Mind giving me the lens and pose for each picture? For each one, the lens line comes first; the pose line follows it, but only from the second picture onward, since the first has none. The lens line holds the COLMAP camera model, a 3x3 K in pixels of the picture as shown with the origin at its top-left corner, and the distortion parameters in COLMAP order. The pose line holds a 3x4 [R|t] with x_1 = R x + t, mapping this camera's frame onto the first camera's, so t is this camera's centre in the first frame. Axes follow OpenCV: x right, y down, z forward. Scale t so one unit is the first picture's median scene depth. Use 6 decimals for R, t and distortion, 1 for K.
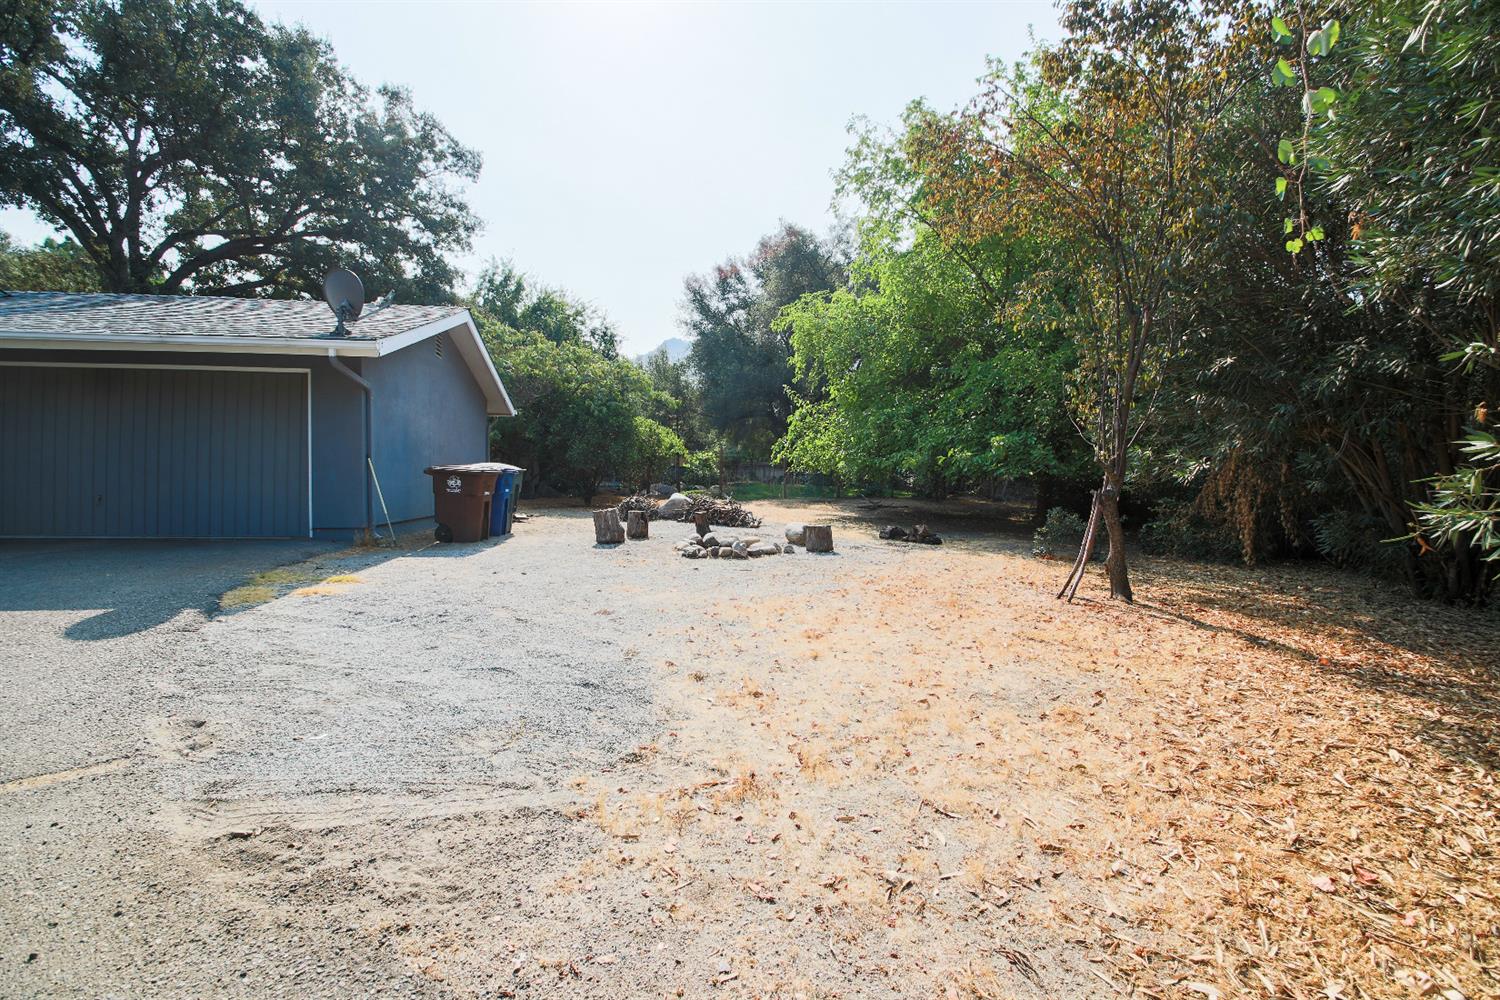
lens RADIAL K [[638.7, 0, 743.7], [0, 638.7, 499.0], [0, 0, 1]] dist [-0.000270, -0.013736]
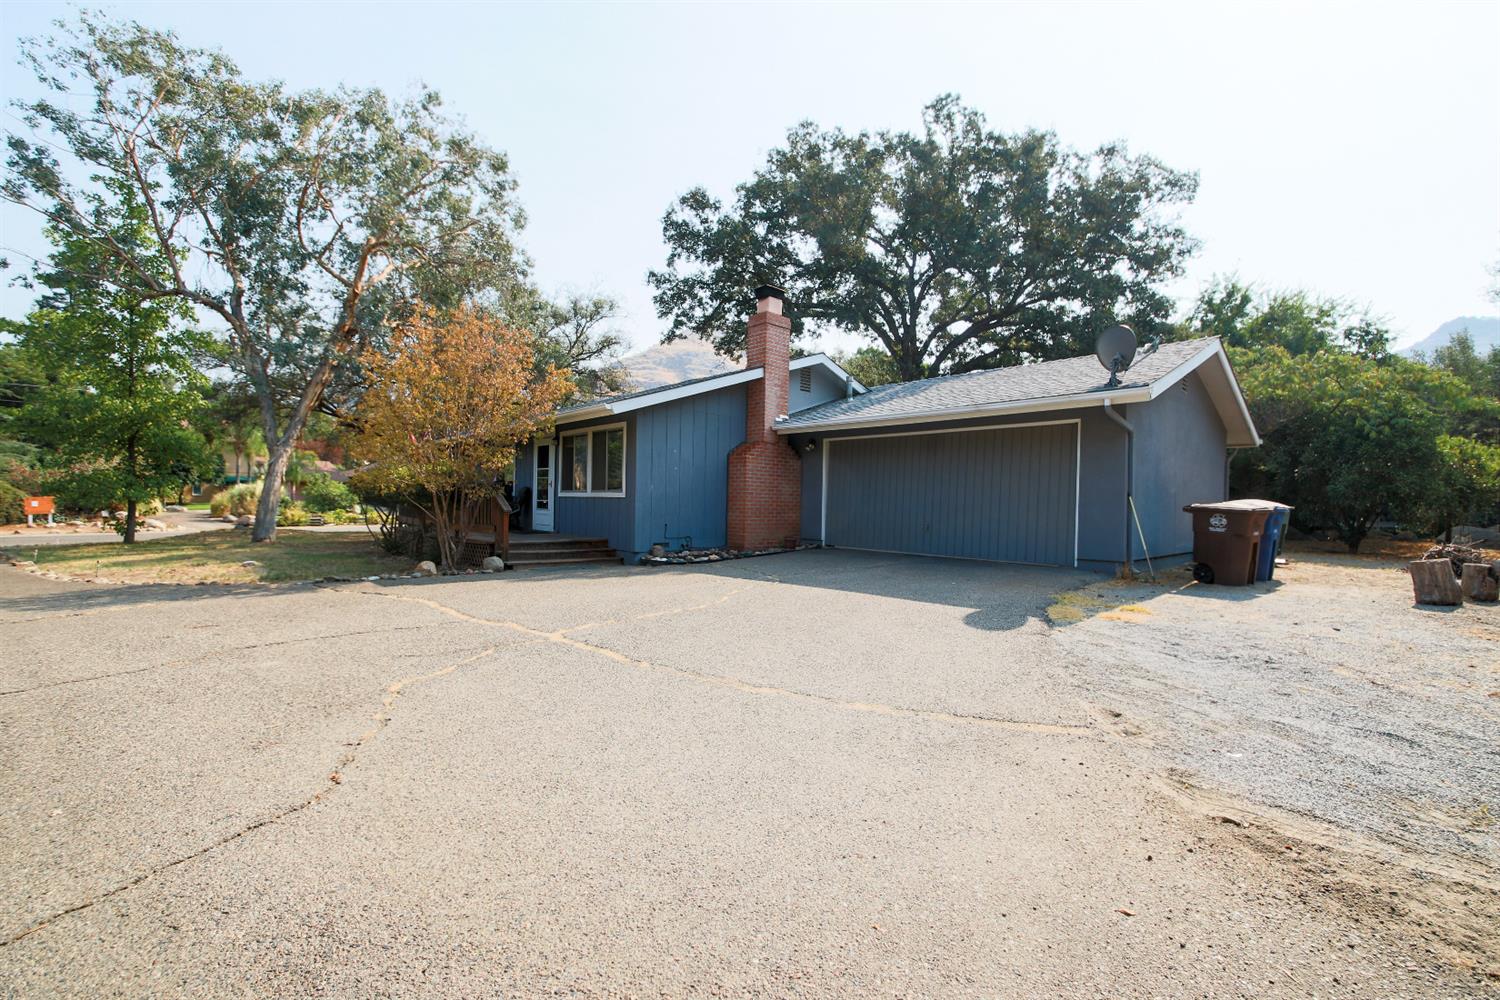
lens RADIAL K [[631.1, 0, 758.9], [0, 631.1, 500.2], [0, 0, 1]] dist [-0.011165, -0.008927]
pose [[0.568559, -0.004261, -0.822631, -0.034725], [-0.039926, 0.998665, -0.032768, 0.000389], [0.821673, 0.051475, 0.567630, -0.043338]]
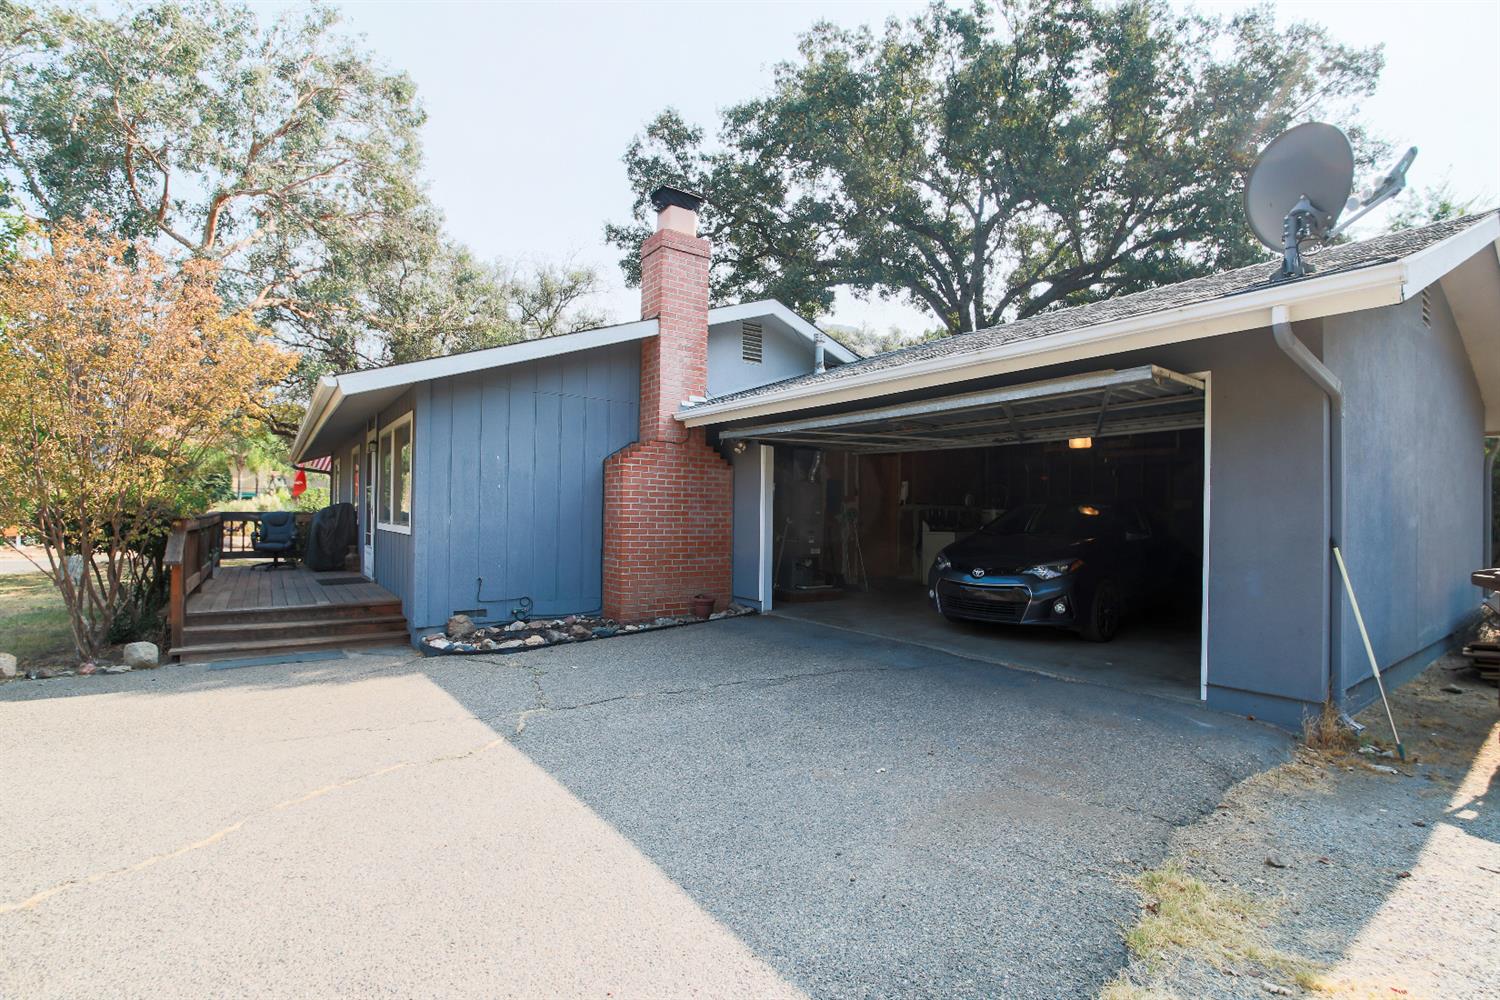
lens RADIAL K [[684.9, 0, 751.7], [0, 684.9, 506.1], [0, 0, 1]] dist [-0.017938, -0.011697]
pose [[0.456944, -0.015281, -0.889364, -0.152225], [-0.036502, 0.998688, -0.035913, -0.025611], [0.888746, 0.048874, 0.455786, 0.176668]]
